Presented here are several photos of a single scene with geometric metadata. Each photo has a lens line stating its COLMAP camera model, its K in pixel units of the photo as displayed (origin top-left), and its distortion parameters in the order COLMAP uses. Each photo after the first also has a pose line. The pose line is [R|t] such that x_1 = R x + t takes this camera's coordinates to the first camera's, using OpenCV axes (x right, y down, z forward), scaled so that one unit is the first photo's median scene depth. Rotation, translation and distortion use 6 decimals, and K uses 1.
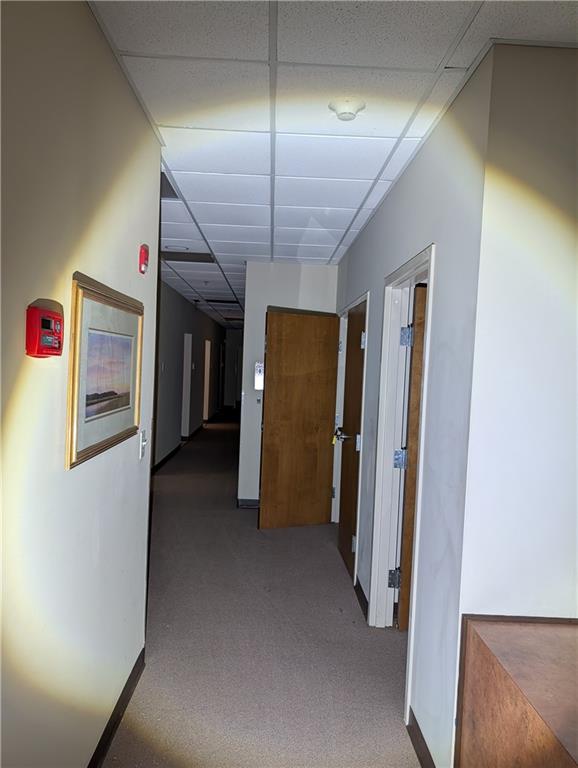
lens RADIAL K [[556.1, 0, 289.0], [0, 556.1, 384.0], [0, 0, 1]] dist [-0.000641, -0.003264]
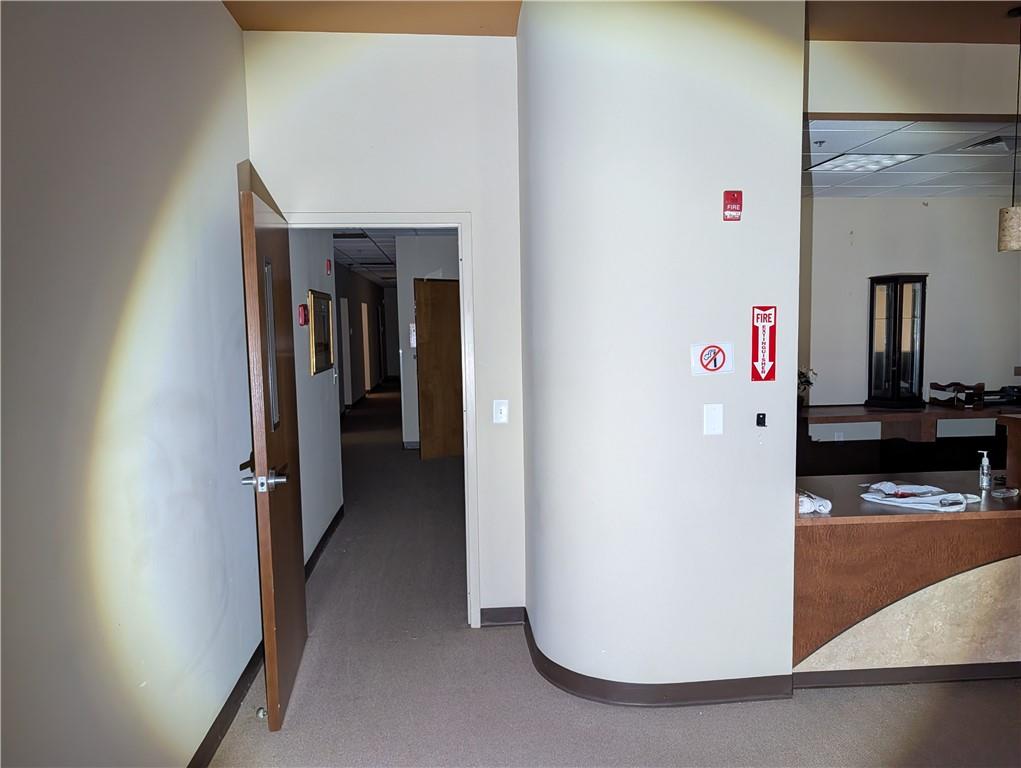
lens RADIAL K [[740.1, 0, 528.4], [0, 740.1, 390.8], [0, 0, 1]] dist [0.016563, -0.000049]
pose [[0.995561, -0.065417, 0.067661, 0.043706], [0.061515, 0.996407, 0.058220, 0.015374], [-0.071226, -0.053799, 0.996008, -0.336703]]
